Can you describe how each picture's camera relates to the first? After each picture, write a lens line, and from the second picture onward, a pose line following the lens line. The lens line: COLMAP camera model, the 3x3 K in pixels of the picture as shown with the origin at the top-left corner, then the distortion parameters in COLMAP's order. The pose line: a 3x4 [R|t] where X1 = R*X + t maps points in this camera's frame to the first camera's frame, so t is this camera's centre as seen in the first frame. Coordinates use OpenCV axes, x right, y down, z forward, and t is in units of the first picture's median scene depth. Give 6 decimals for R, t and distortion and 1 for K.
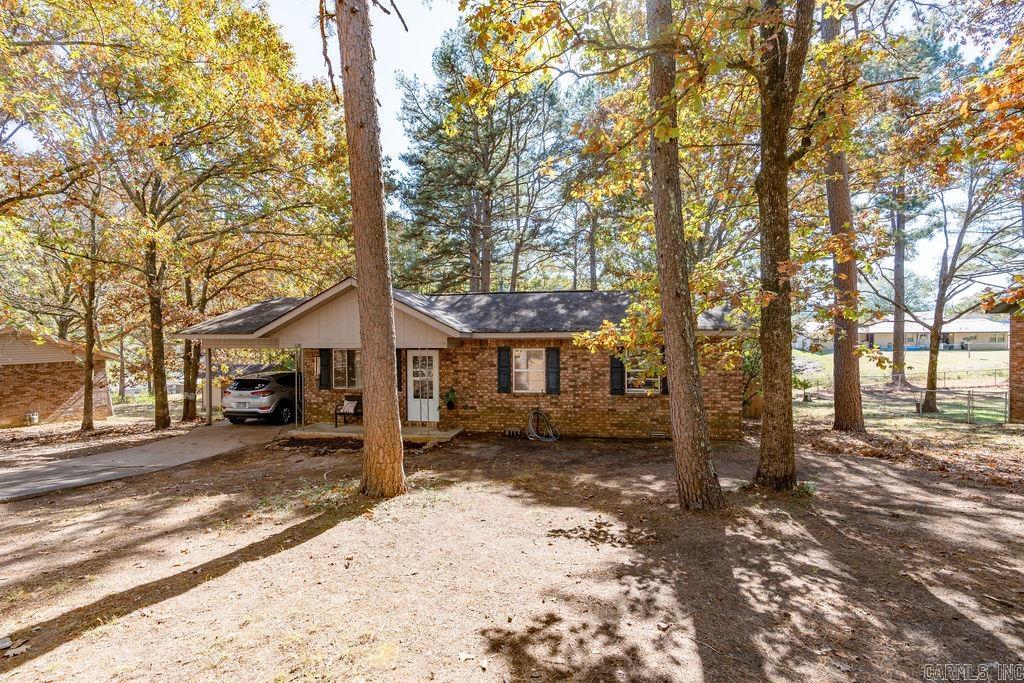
lens RADIAL K [[460.0, 0, 515.4], [0, 460.0, 336.1], [0, 0, 1]] dist [-0.013836, 0.005447]
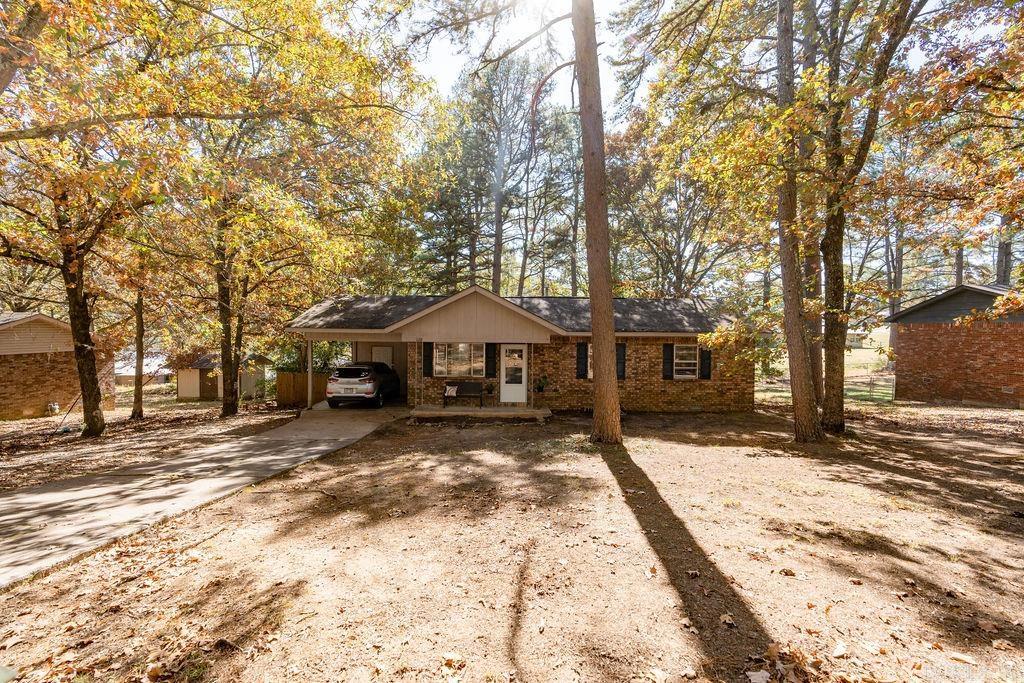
lens RADIAL K [[460.0, 0, 507.3], [0, 460.0, 346.3], [0, 0, 1]] dist [-0.013836, 0.005447]
pose [[0.975757, 0.014156, 0.218399, -0.497847], [-0.021948, 0.999205, 0.033291, -0.003589], [-0.217754, -0.037277, 0.975291, -0.186700]]
